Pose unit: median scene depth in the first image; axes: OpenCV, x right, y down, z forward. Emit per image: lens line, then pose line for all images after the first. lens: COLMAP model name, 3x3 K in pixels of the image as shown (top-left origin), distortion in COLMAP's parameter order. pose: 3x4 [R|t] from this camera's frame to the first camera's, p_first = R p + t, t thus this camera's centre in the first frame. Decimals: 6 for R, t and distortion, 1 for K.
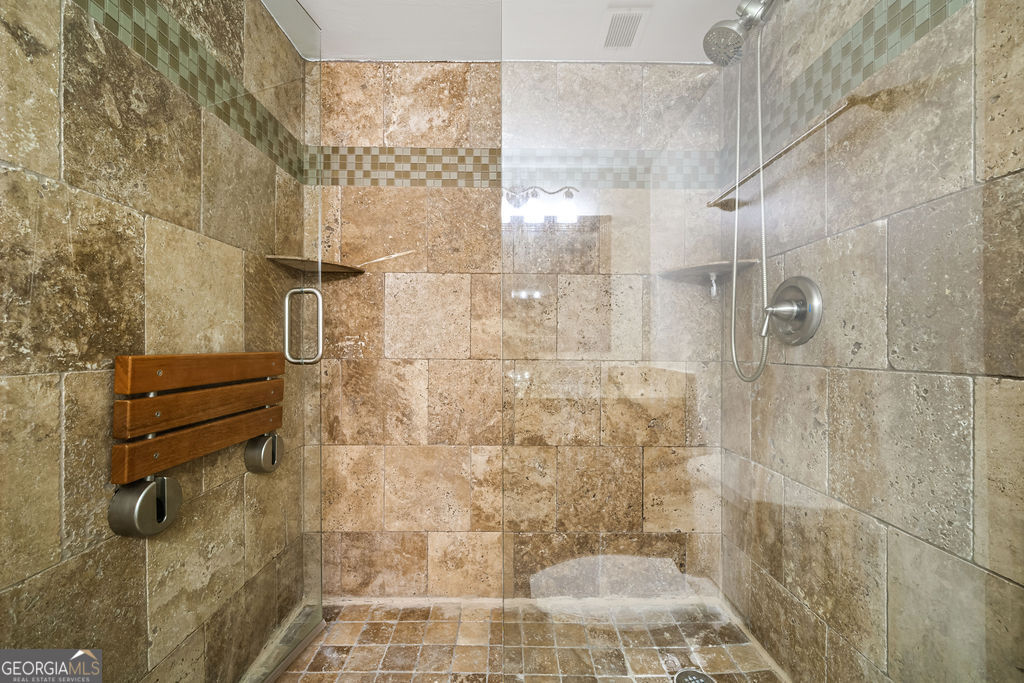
lens RADIAL K [[411.8, 0, 512.7], [0, 411.8, 344.6], [0, 0, 1]] dist [-0.000952, -0.000028]
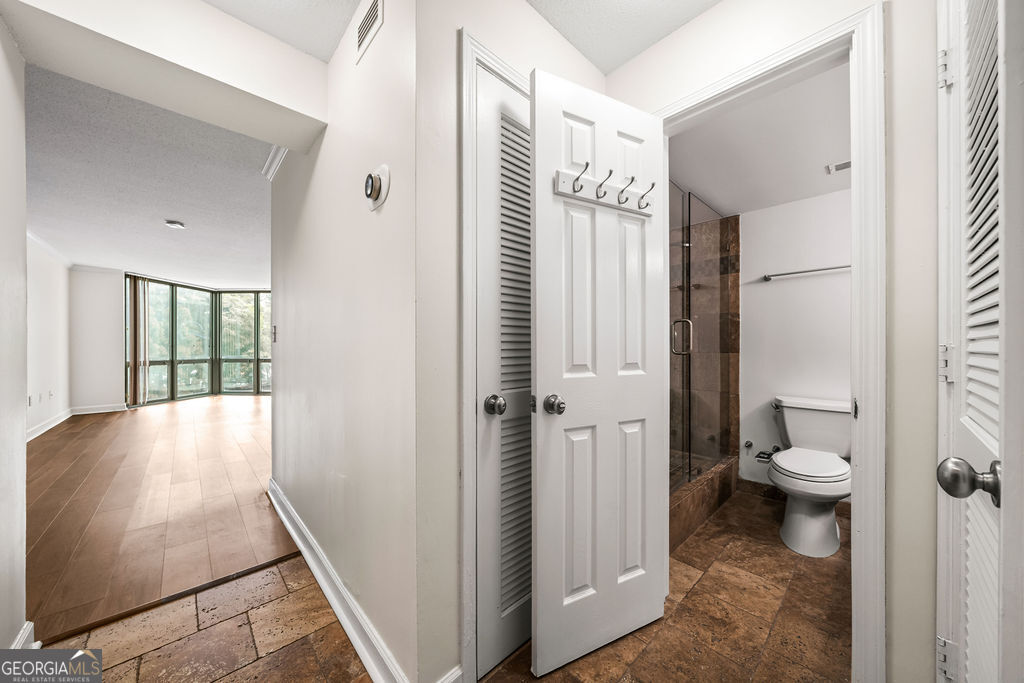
lens RADIAL K [[352.3, 0, 512.0], [0, 352.3, 341.5], [0, 0, 1]] dist [-0.006795, 0.000063]
pose [[0.739828, 0.006010, 0.672770, -2.893404], [-0.002031, 0.999975, -0.006700, -0.020502], [-0.672793, 0.003590, 0.739822, -0.360611]]
